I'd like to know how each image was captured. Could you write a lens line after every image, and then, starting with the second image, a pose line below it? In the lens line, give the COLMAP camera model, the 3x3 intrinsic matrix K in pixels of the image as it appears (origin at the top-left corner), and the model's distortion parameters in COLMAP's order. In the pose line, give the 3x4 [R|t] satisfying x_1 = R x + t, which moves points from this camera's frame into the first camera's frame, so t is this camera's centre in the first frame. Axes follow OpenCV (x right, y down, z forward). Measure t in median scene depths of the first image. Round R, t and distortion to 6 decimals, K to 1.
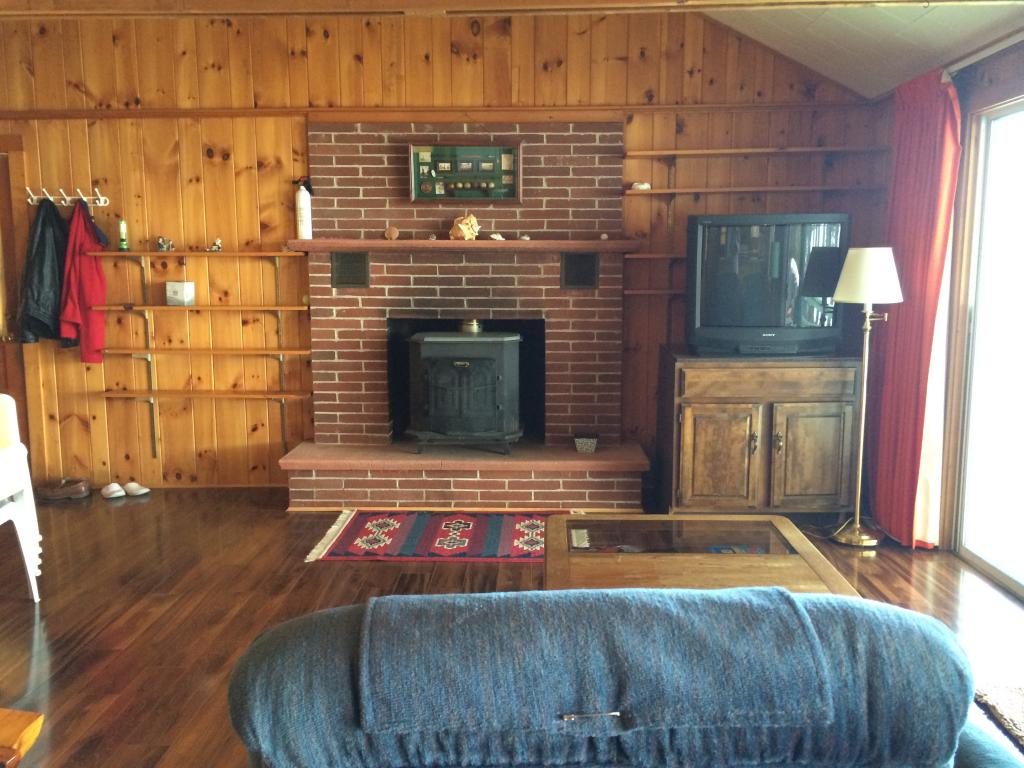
lens RADIAL K [[876.4, 0, 516.4], [0, 876.4, 384.3], [0, 0, 1]] dist [0.076375, -0.088370]
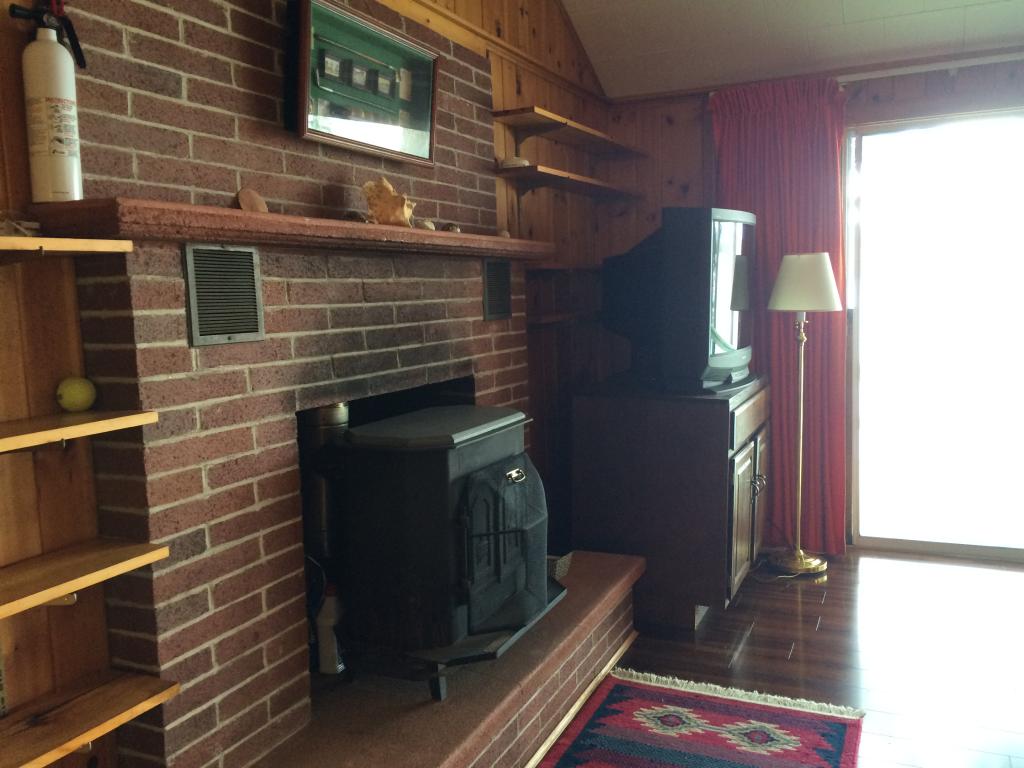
lens RADIAL K [[876.4, 0, 518.3], [0, 876.4, 380.5], [0, 0, 1]] dist [0.076375, -0.088370]
pose [[0.386673, -0.107472, 0.915933, -0.479751], [0.159688, 0.985986, 0.048277, -0.093437], [-0.908286, 0.127597, 0.398416, 0.747163]]
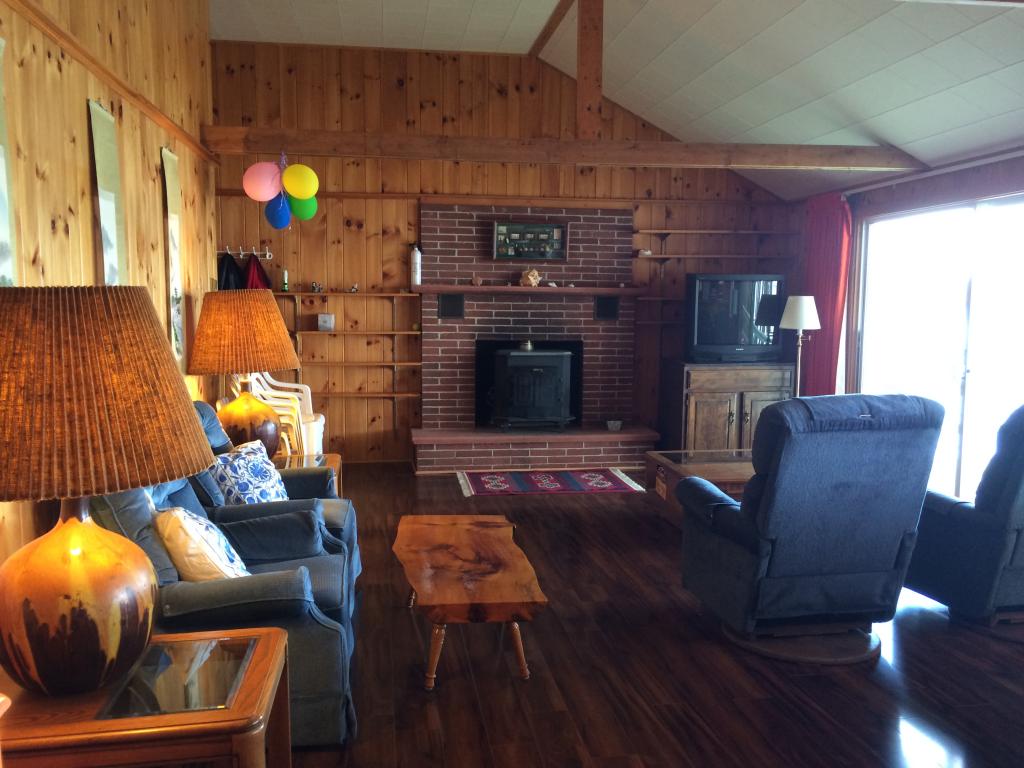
lens RADIAL K [[876.4, 0, 519.1], [0, 876.4, 384.2], [0, 0, 1]] dist [0.076375, -0.088370]
pose [[0.983129, -0.007590, 0.182755, -0.341767], [0.015123, 0.999091, -0.039860, 0.055479], [-0.182286, 0.041952, 0.982350, -0.419022]]
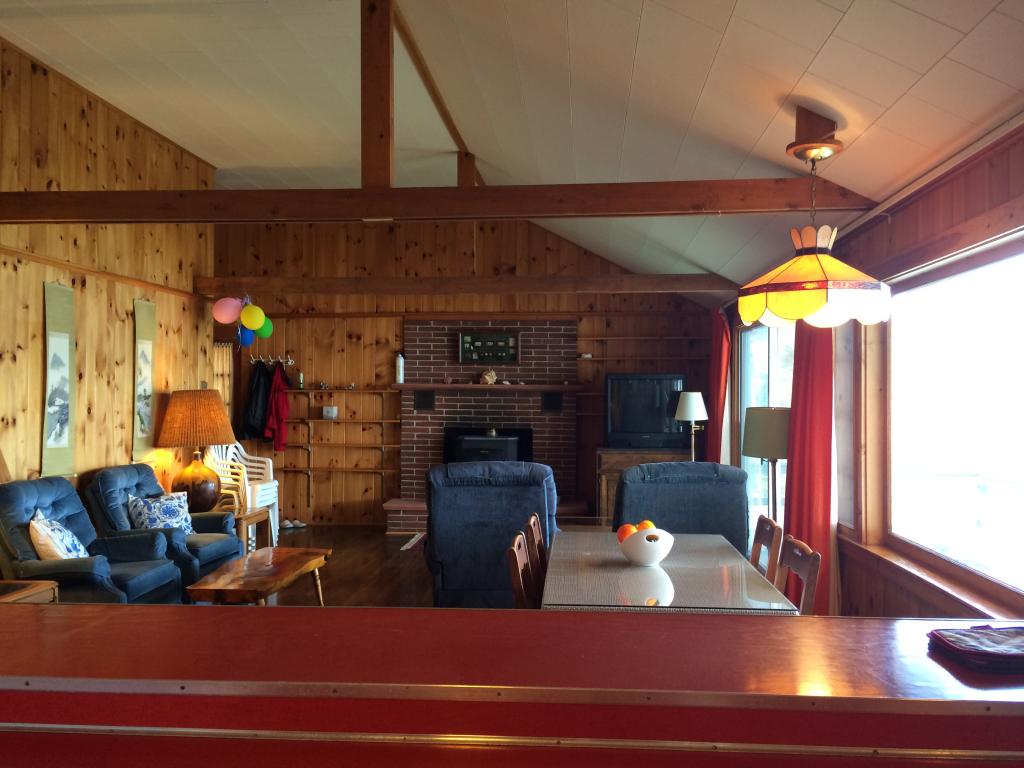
lens RADIAL K [[876.4, 0, 517.0], [0, 876.4, 384.1], [0, 0, 1]] dist [0.076375, -0.088370]
pose [[0.998584, 0.007997, -0.052589, 0.093451], [-0.015569, 0.989281, -0.145194, 0.094466], [0.050864, 0.145807, 0.988005, -0.764022]]
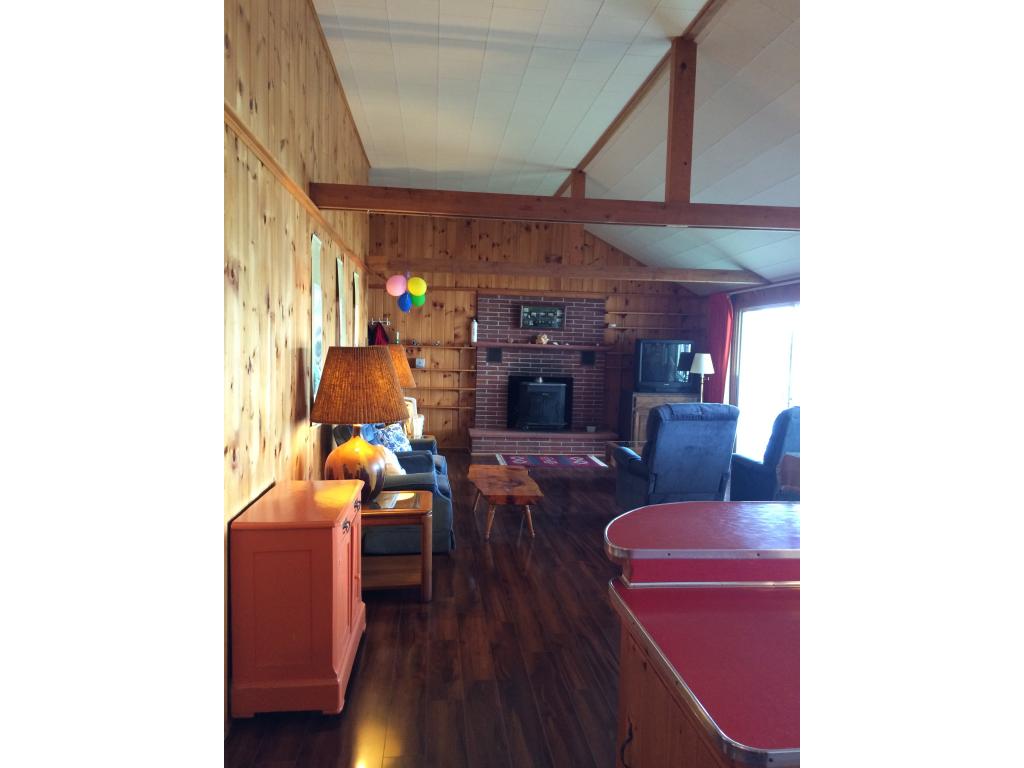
lens RADIAL K [[656.1, 0, 513.8], [0, 656.1, 393.5], [0, 0, 1]] dist [0.040629, 0.000337]
pose [[0.988528, 0.020534, 0.149637, -0.401341], [-0.010163, 0.997513, -0.069744, 0.097927], [-0.150697, 0.067423, 0.986278, -0.762315]]
